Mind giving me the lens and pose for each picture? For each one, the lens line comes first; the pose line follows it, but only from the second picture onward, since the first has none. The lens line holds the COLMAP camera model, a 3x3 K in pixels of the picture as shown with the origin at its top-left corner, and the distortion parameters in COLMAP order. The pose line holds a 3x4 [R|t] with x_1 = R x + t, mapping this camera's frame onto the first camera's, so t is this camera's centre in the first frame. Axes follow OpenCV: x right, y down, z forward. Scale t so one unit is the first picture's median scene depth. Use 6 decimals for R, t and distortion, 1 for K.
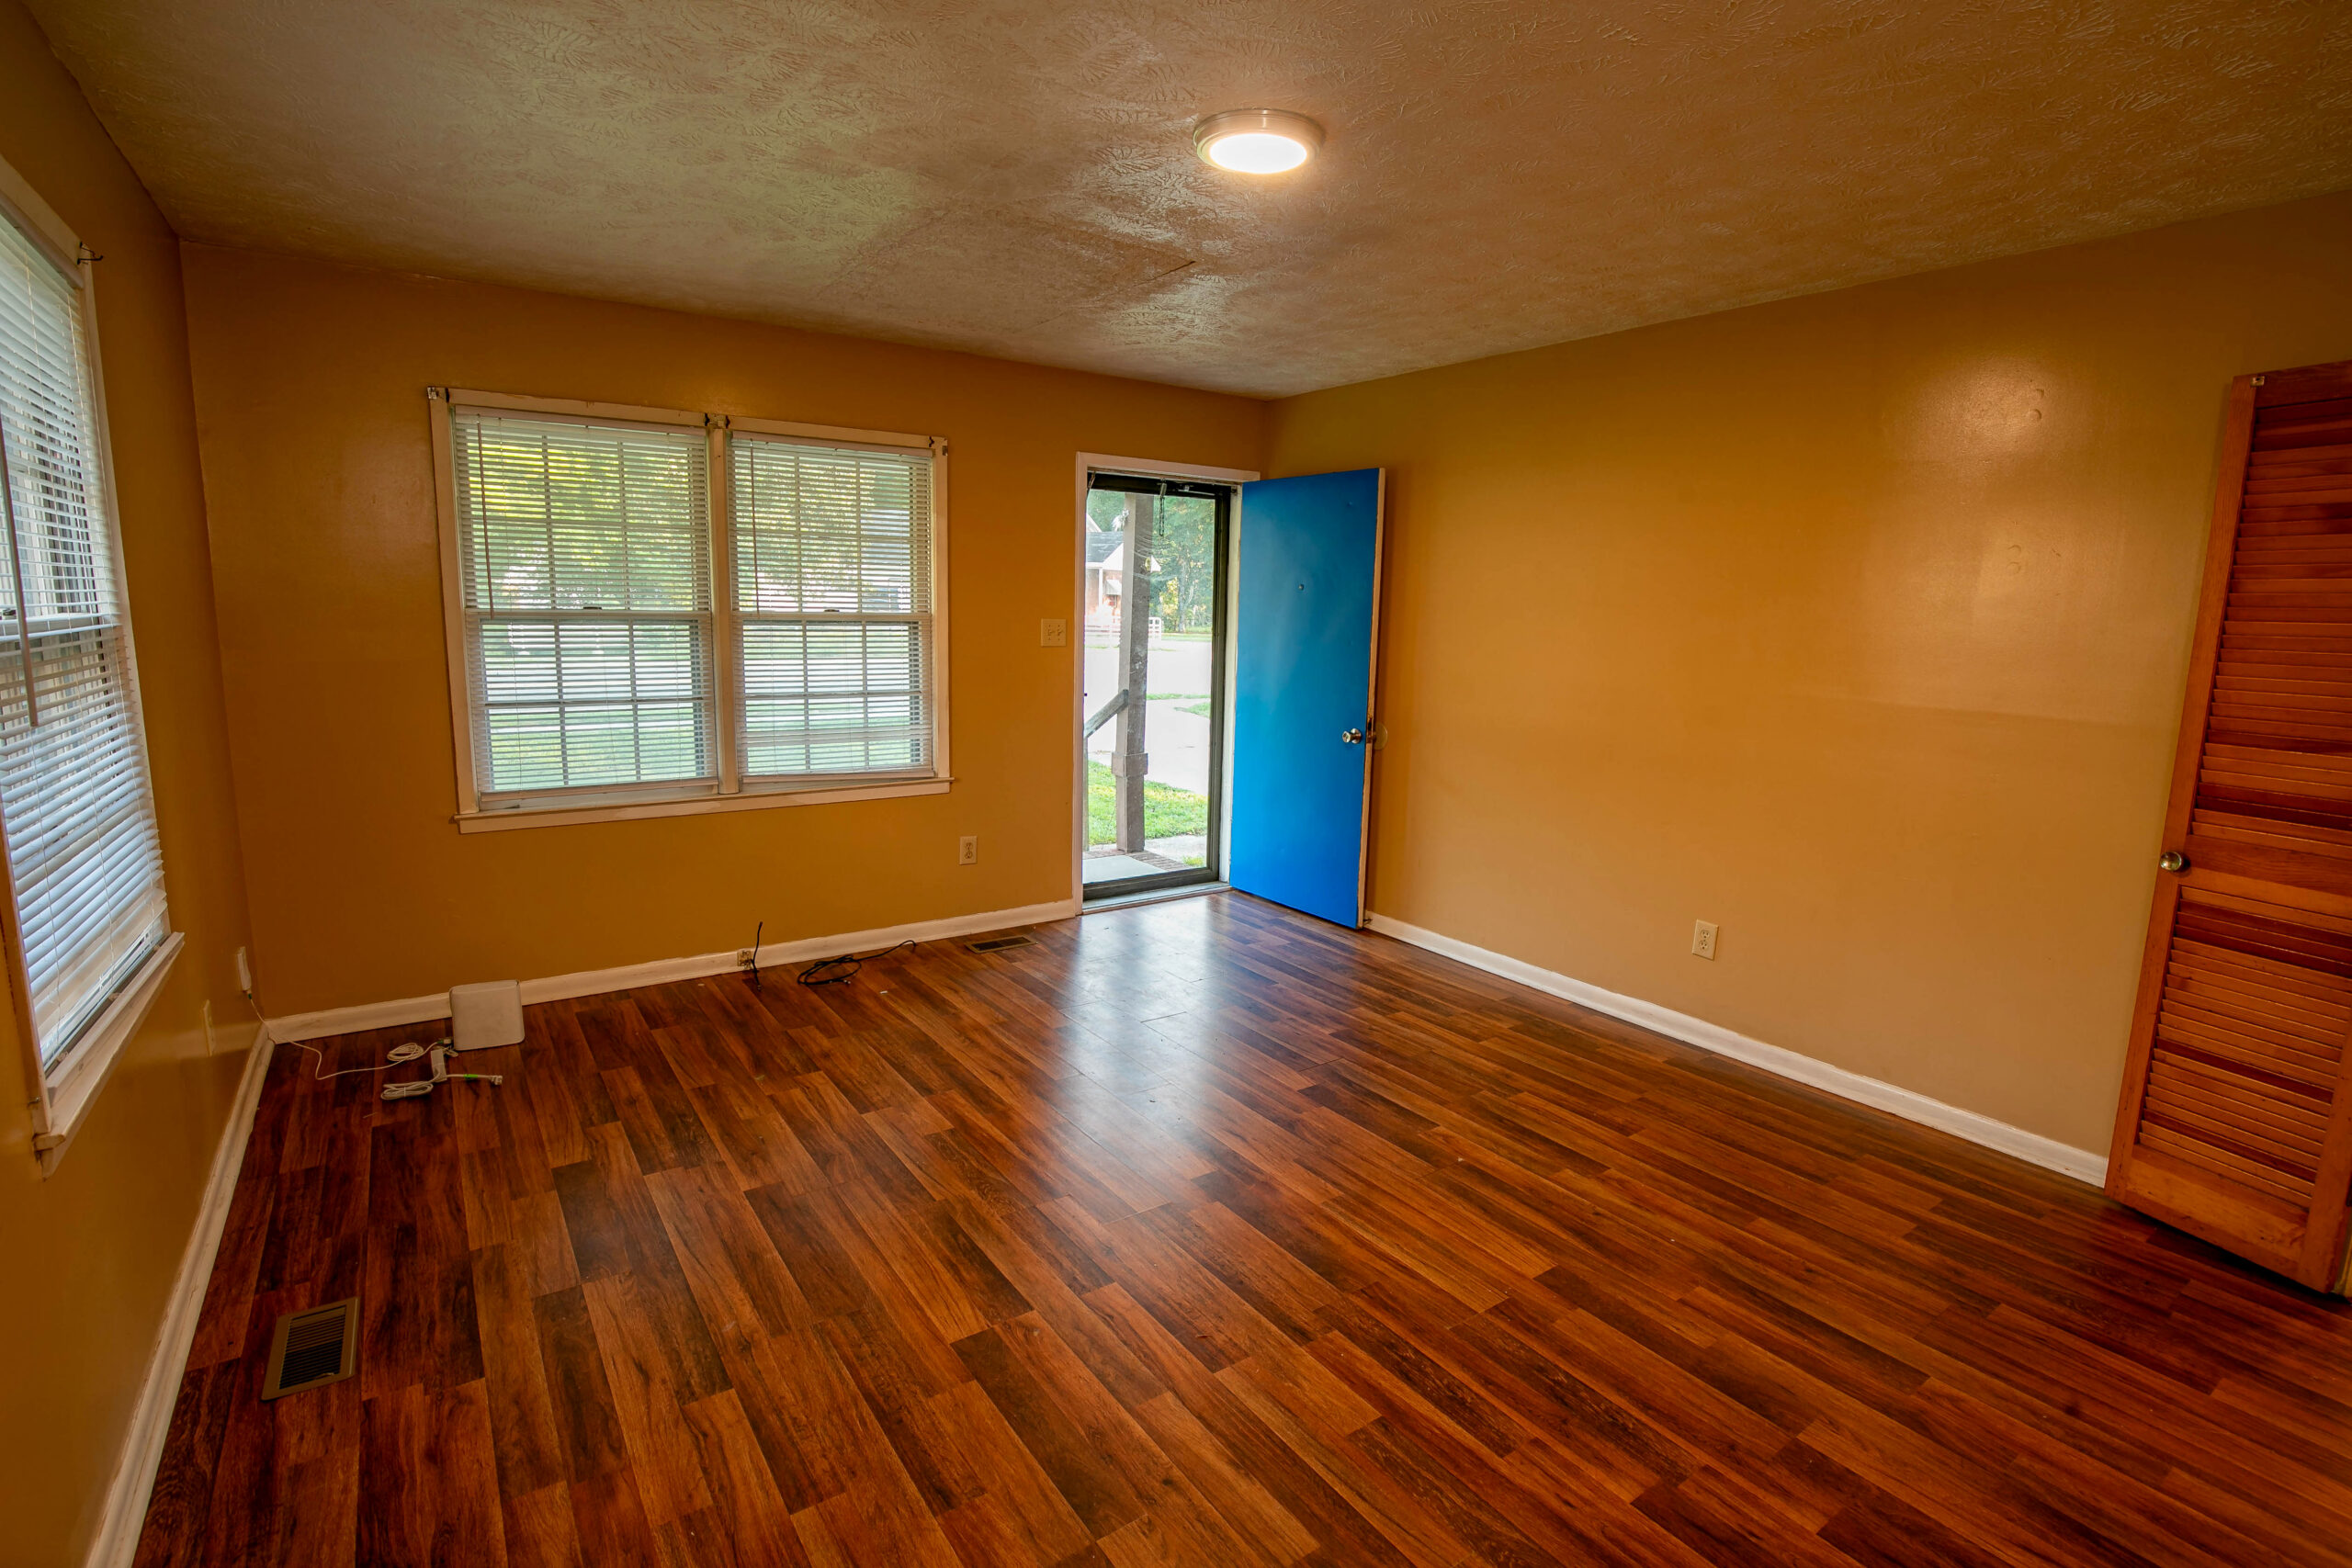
lens RADIAL K [[1108.8, 0, 1188.5], [0, 1108.8, 781.1], [0, 0, 1]] dist [-0.027246, 0.000254]
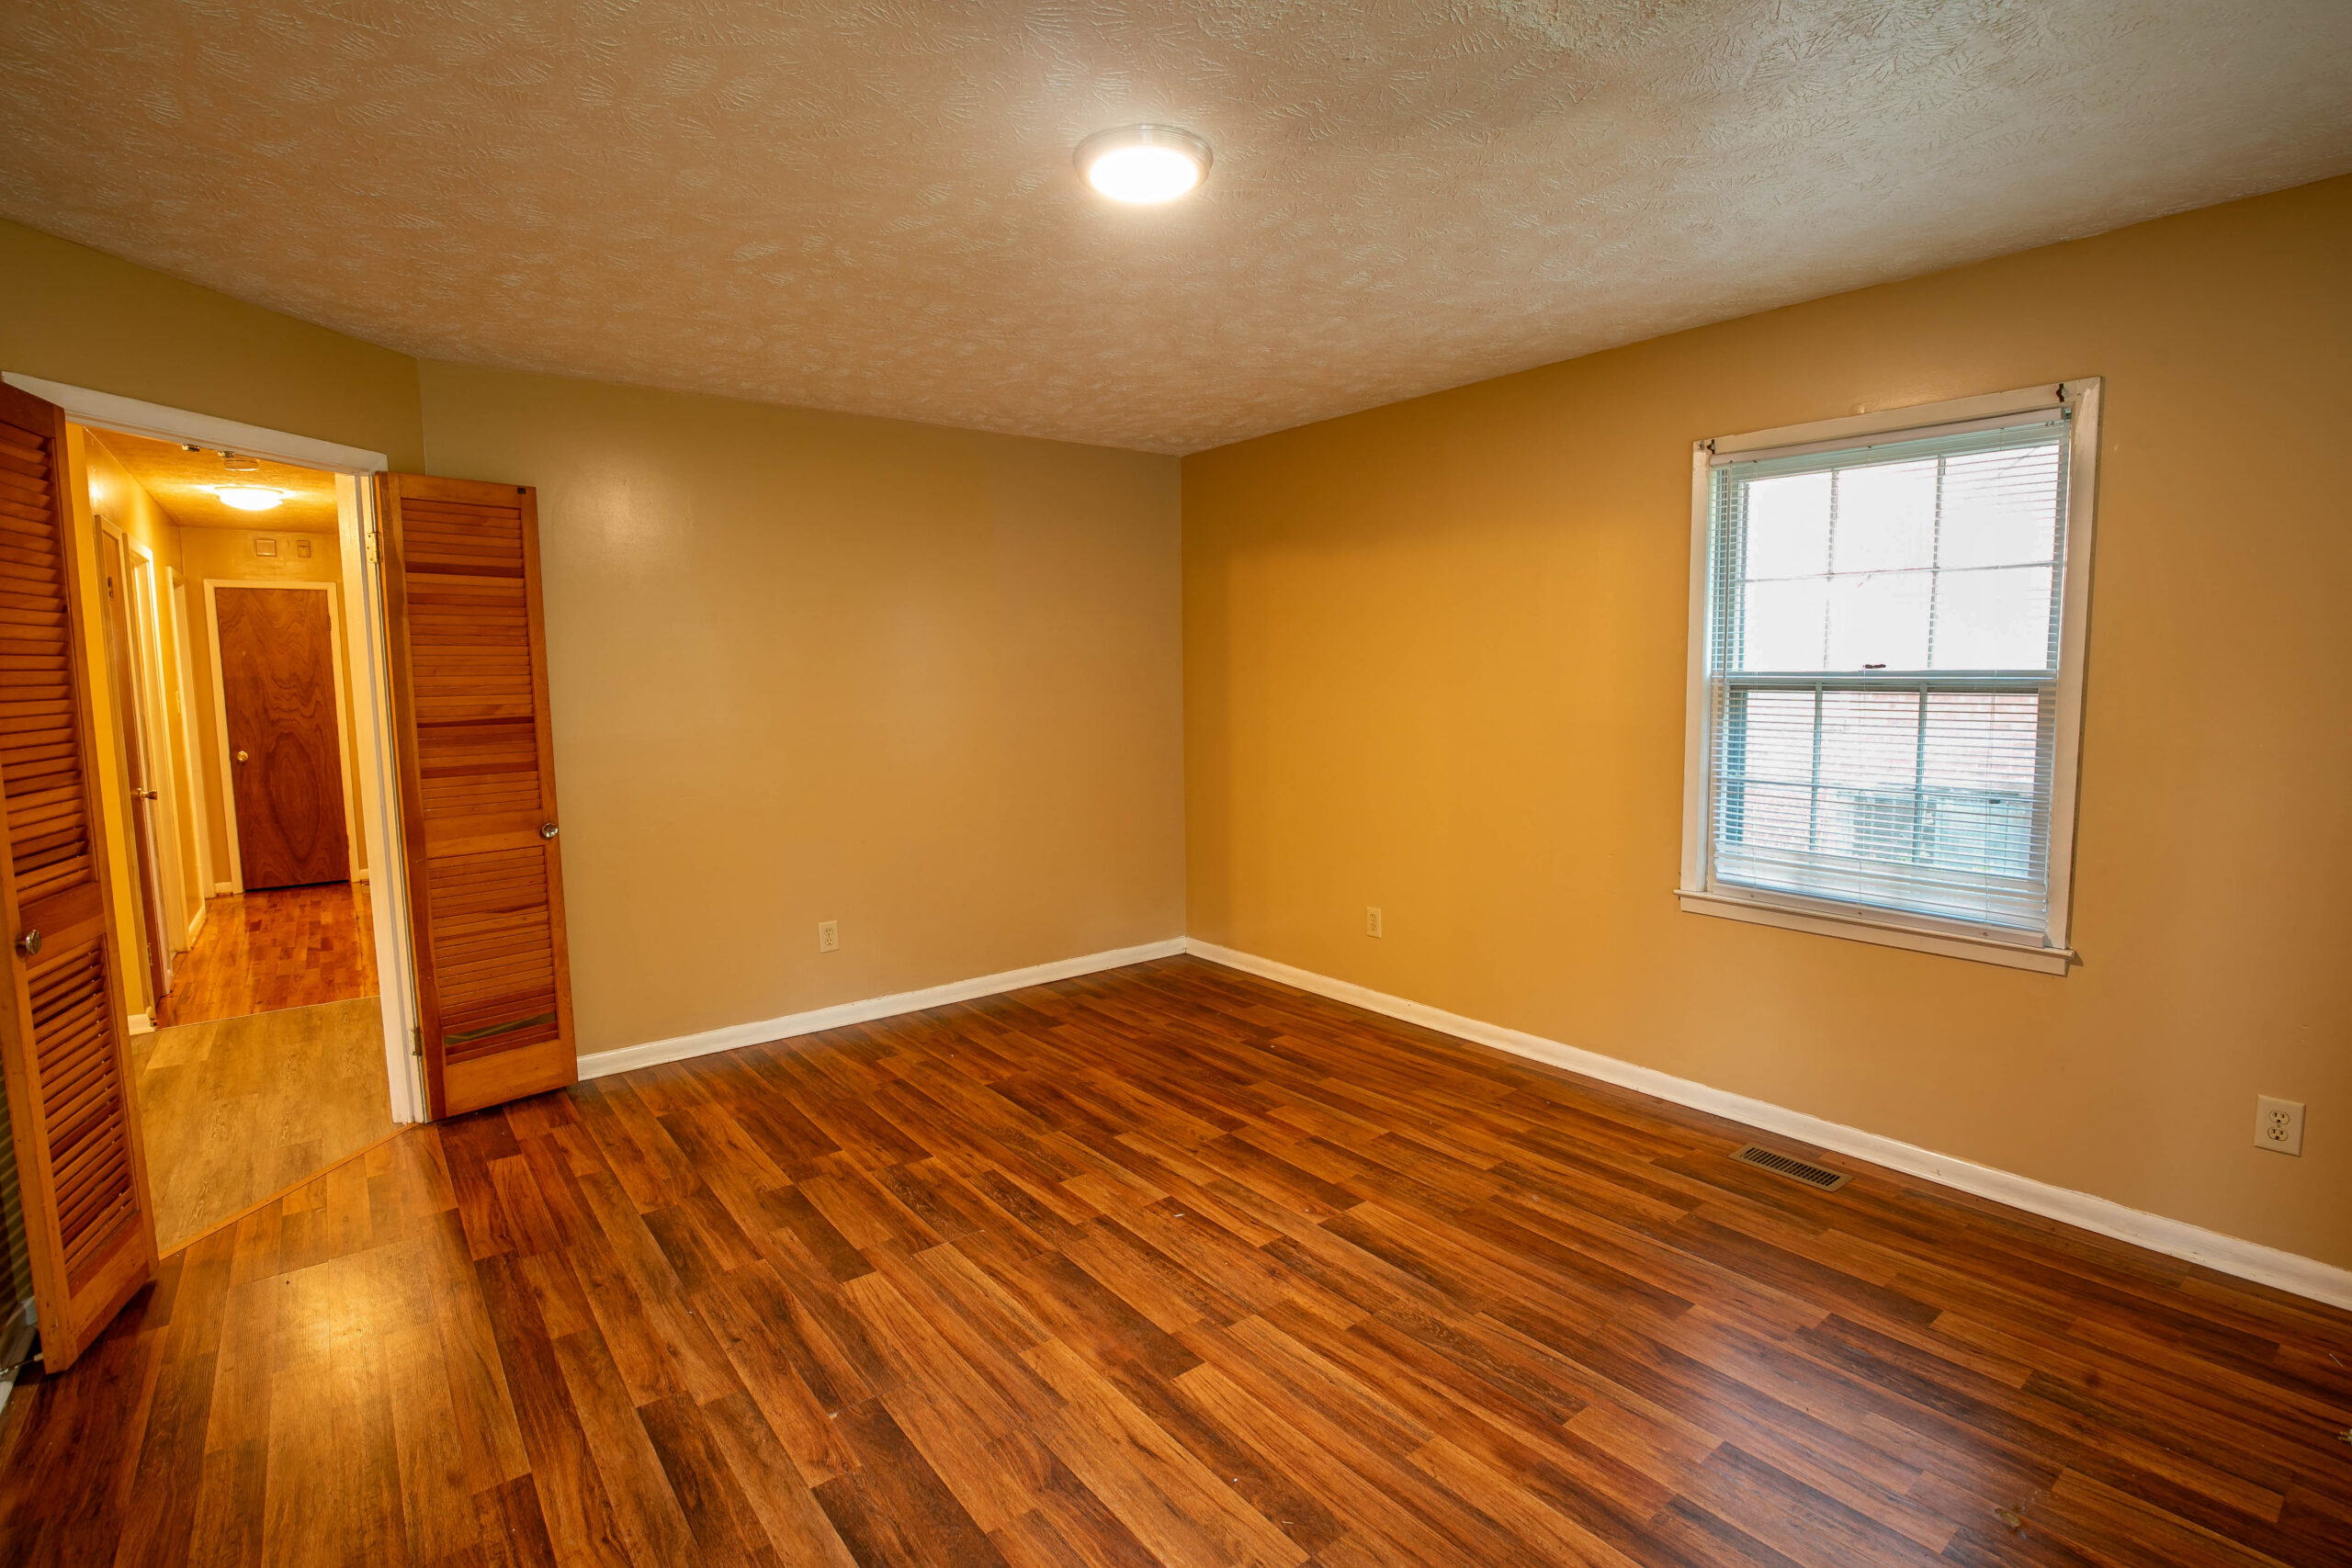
lens RADIAL K [[1108.8, 0, 1188.5], [0, 1108.8, 781.1], [0, 0, 1]] dist [-0.027246, 0.000254]
pose [[-0.998526, -0.004663, -0.054079, 0.071586], [-0.018453, 0.966123, 0.257422, -0.310630], [0.051047, 0.258040, -0.964785, 2.031260]]
